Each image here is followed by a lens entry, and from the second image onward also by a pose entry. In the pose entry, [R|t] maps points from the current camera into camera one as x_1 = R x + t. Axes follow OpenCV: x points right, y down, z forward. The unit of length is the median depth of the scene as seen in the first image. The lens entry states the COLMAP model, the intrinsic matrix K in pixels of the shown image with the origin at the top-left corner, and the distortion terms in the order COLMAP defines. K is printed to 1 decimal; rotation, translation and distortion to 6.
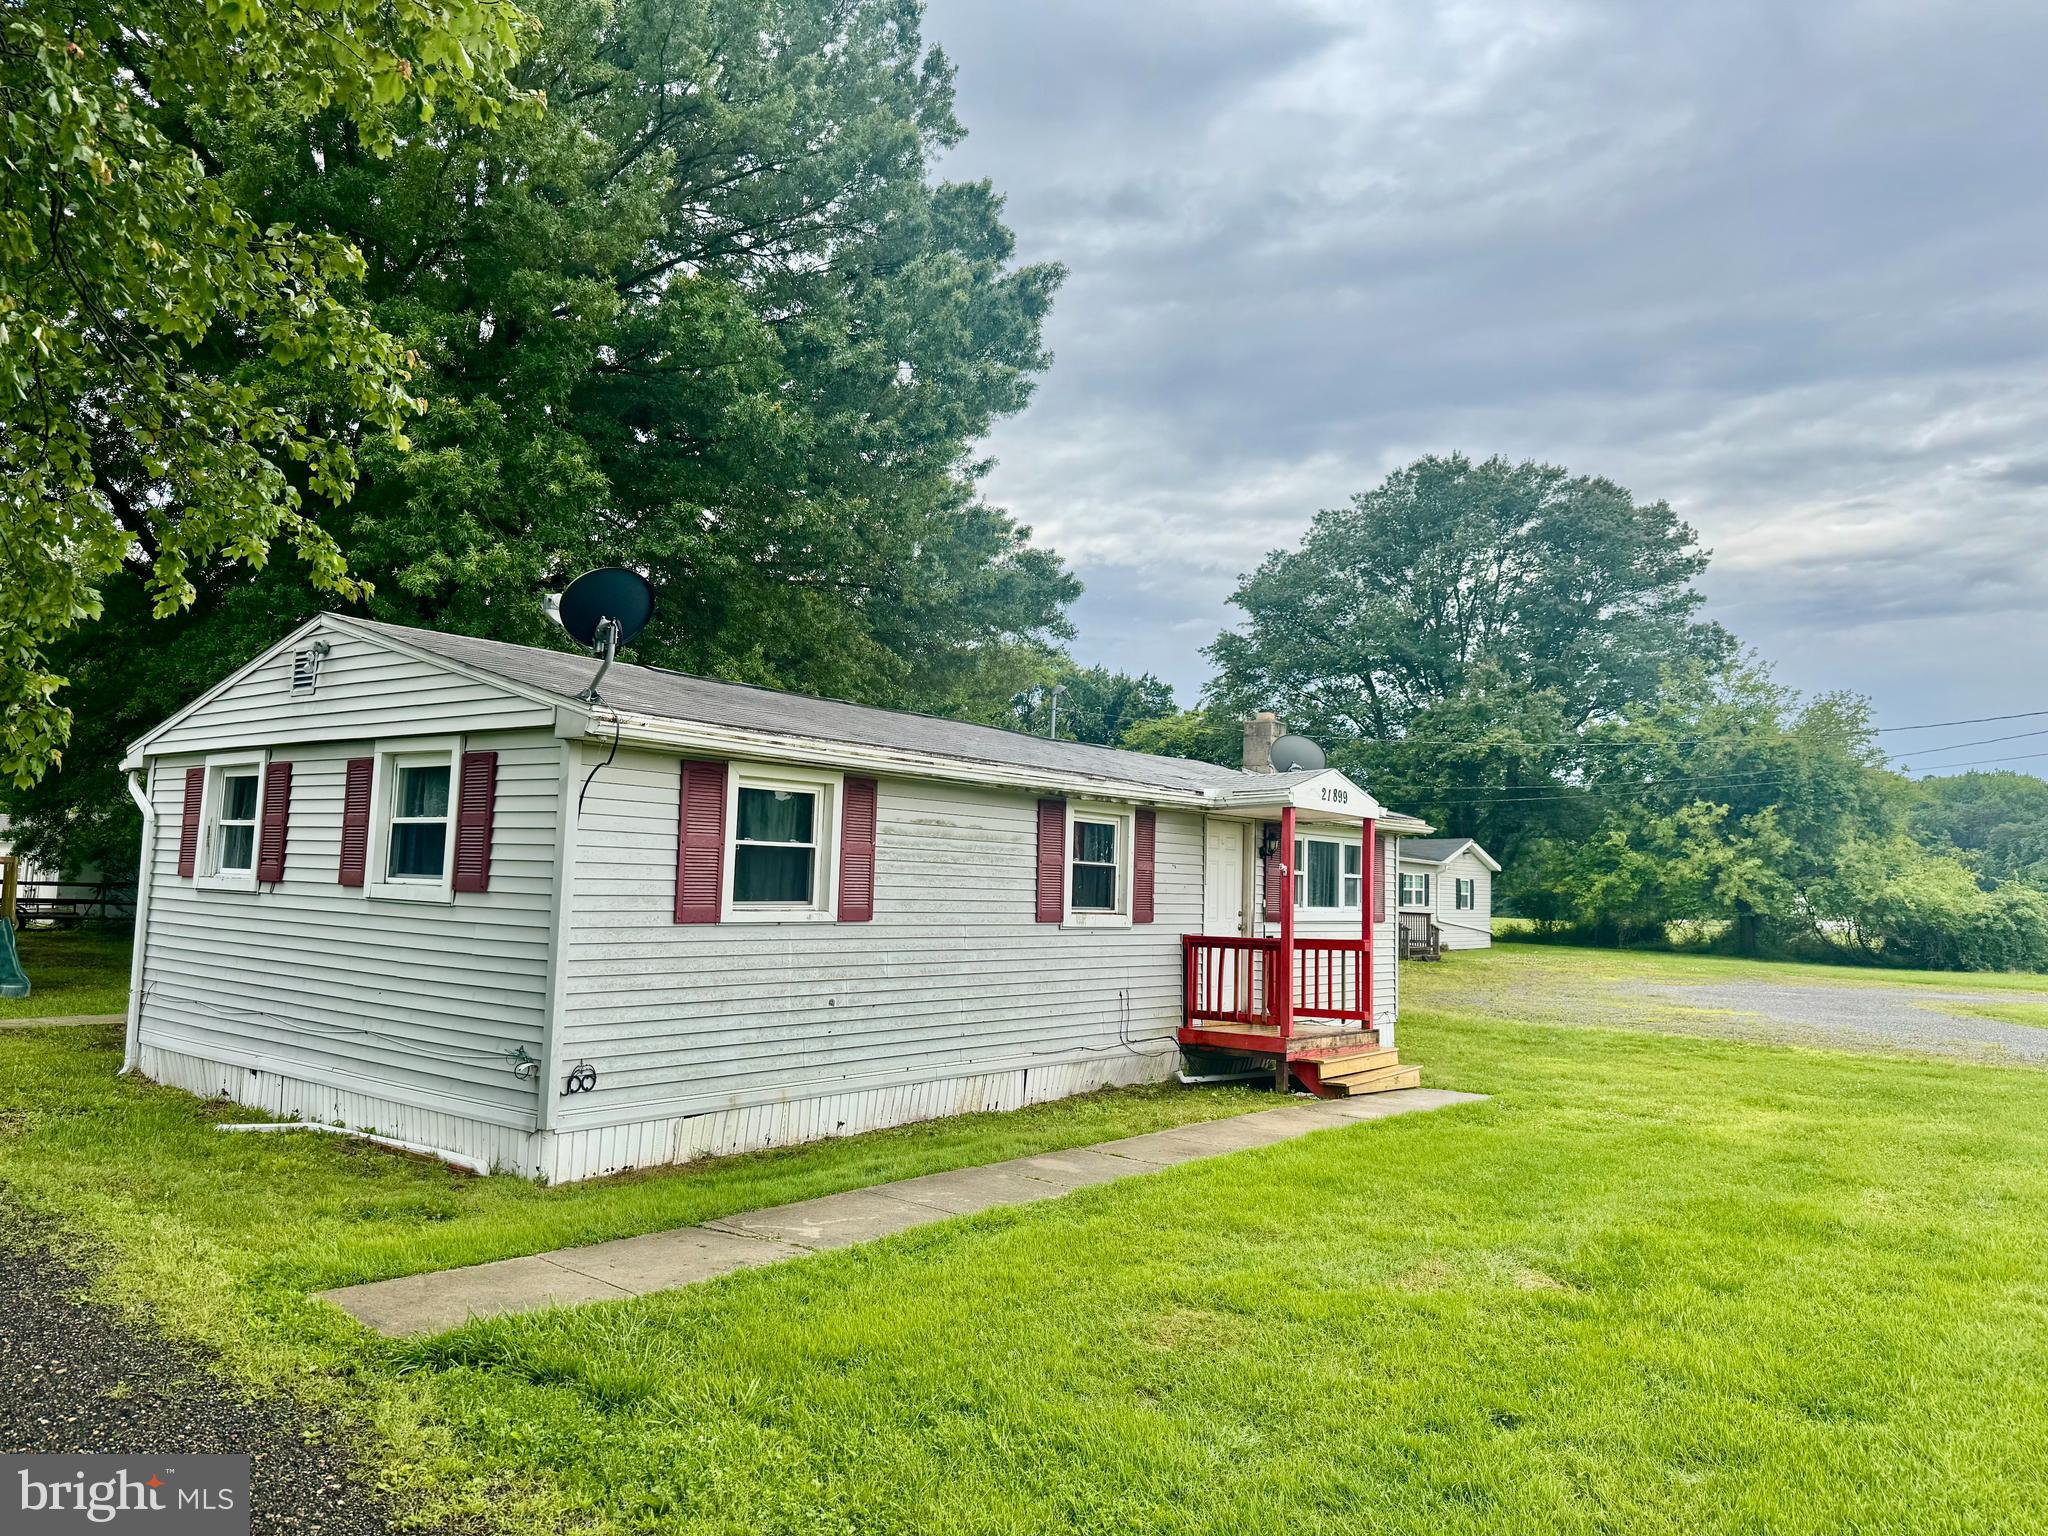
lens RADIAL K [[1434.6, 0, 1020.2], [0, 1434.6, 778.5], [0, 0, 1]] dist [0.049283, -0.017393]
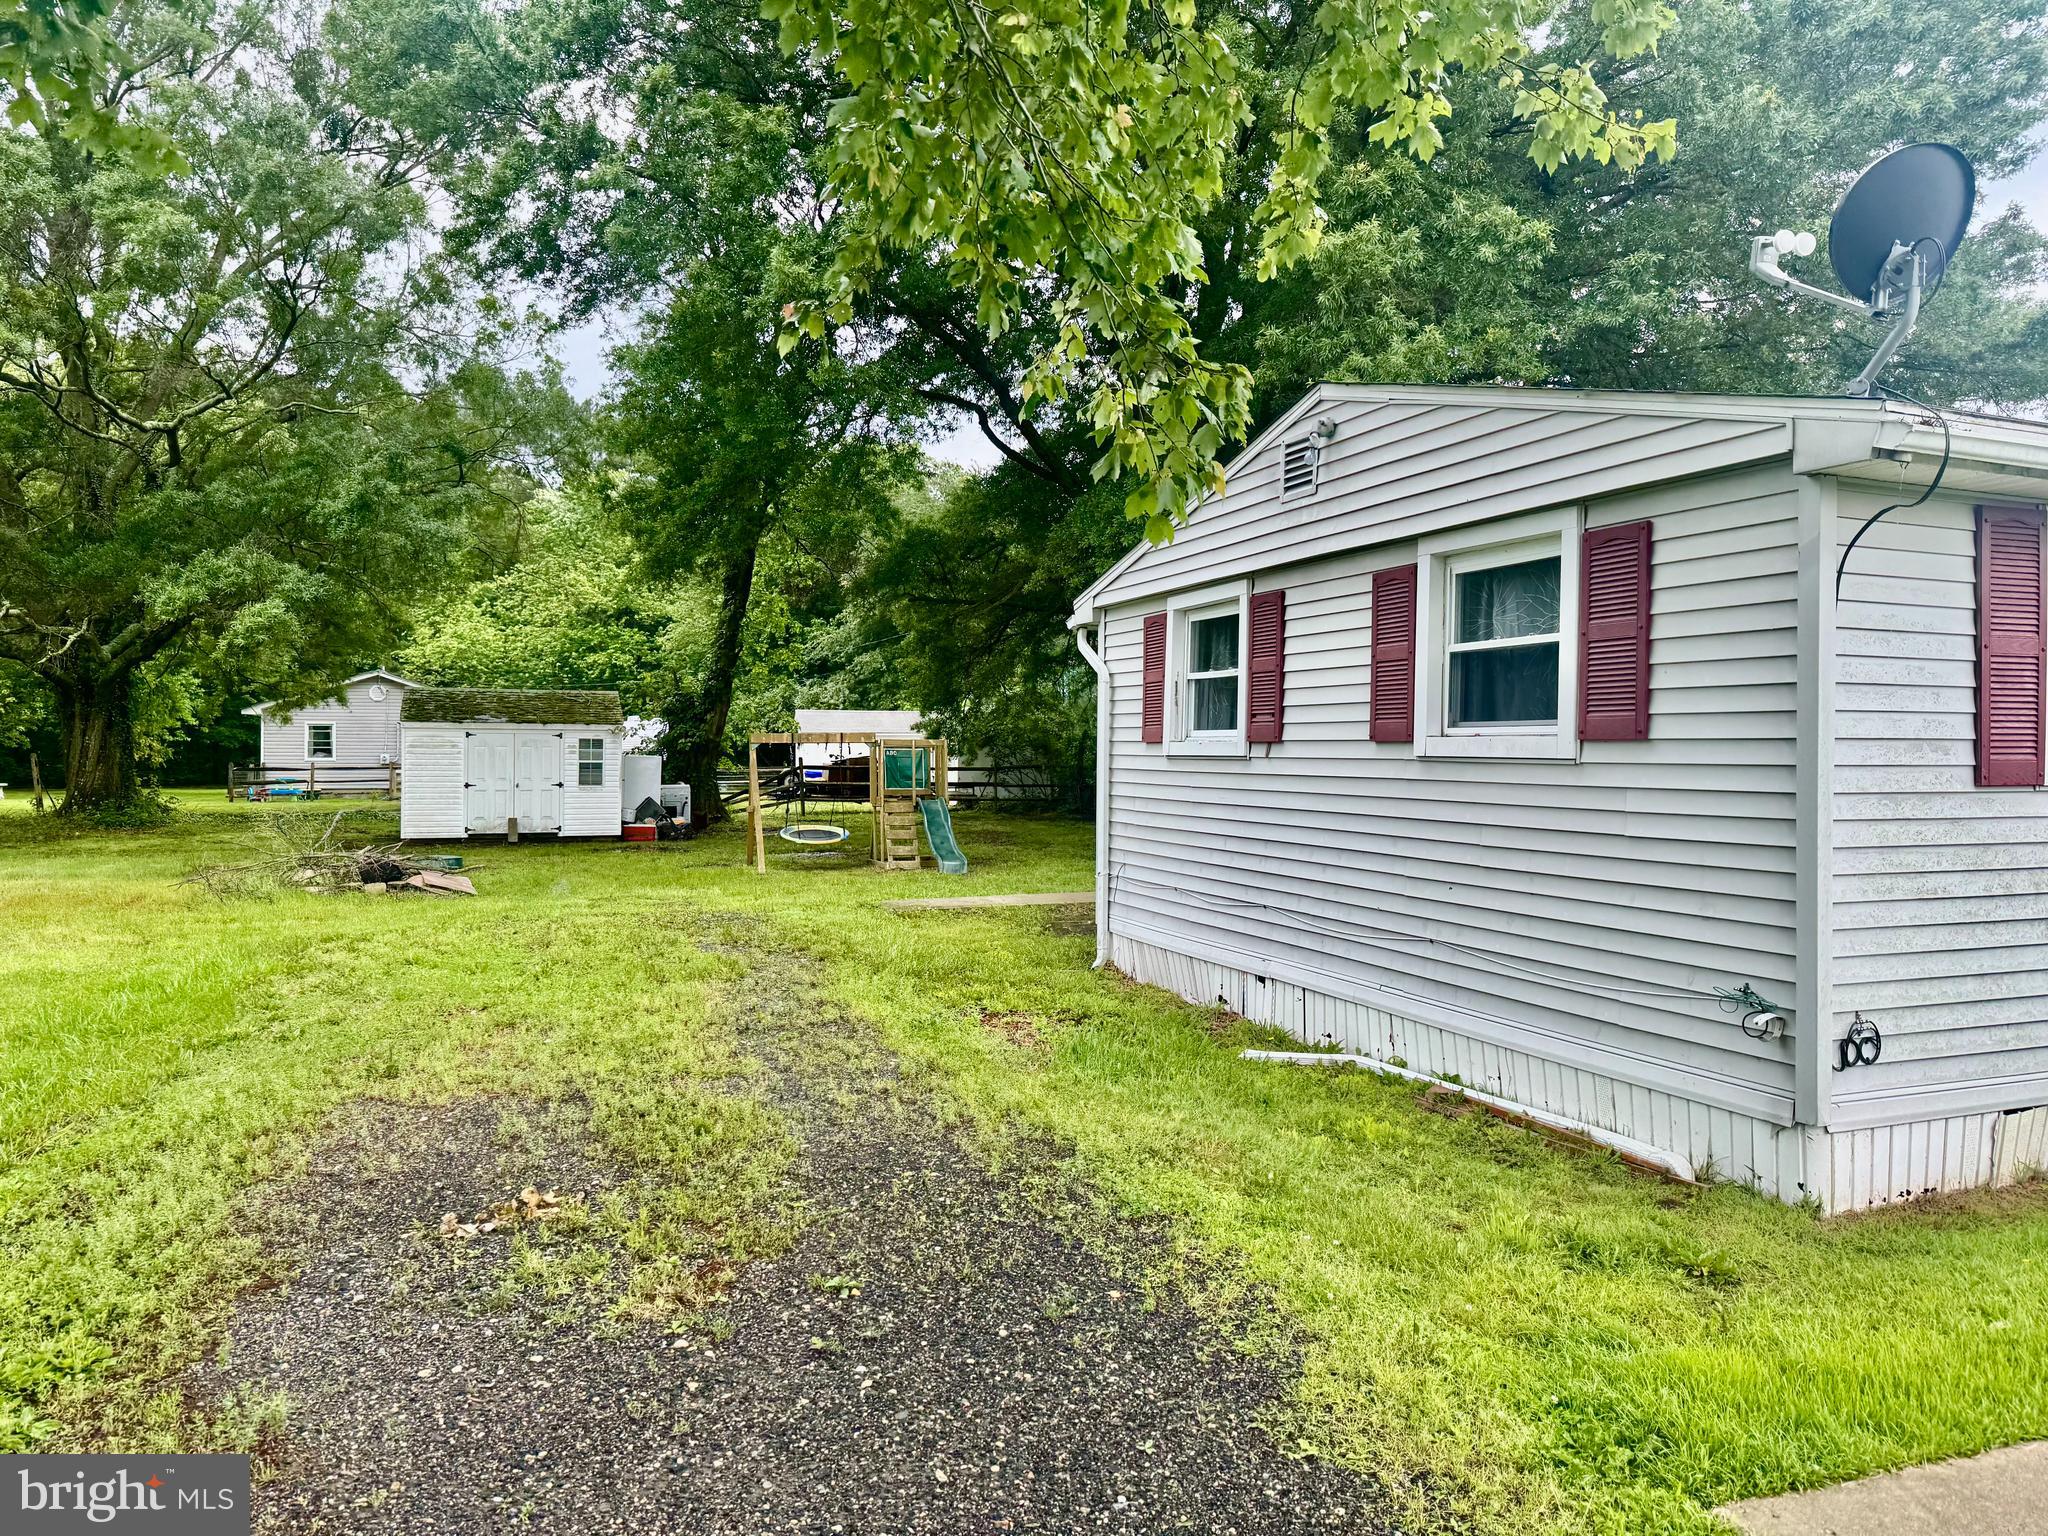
lens RADIAL K [[1434.6, 0, 1030.2], [0, 1434.6, 765.7], [0, 0, 1]] dist [0.049283, -0.017393]
pose [[0.871497, -0.022252, -0.489896, -0.266290], [0.057841, 0.996661, 0.057625, 0.033531], [0.486978, -0.078556, 0.869874, 0.276870]]
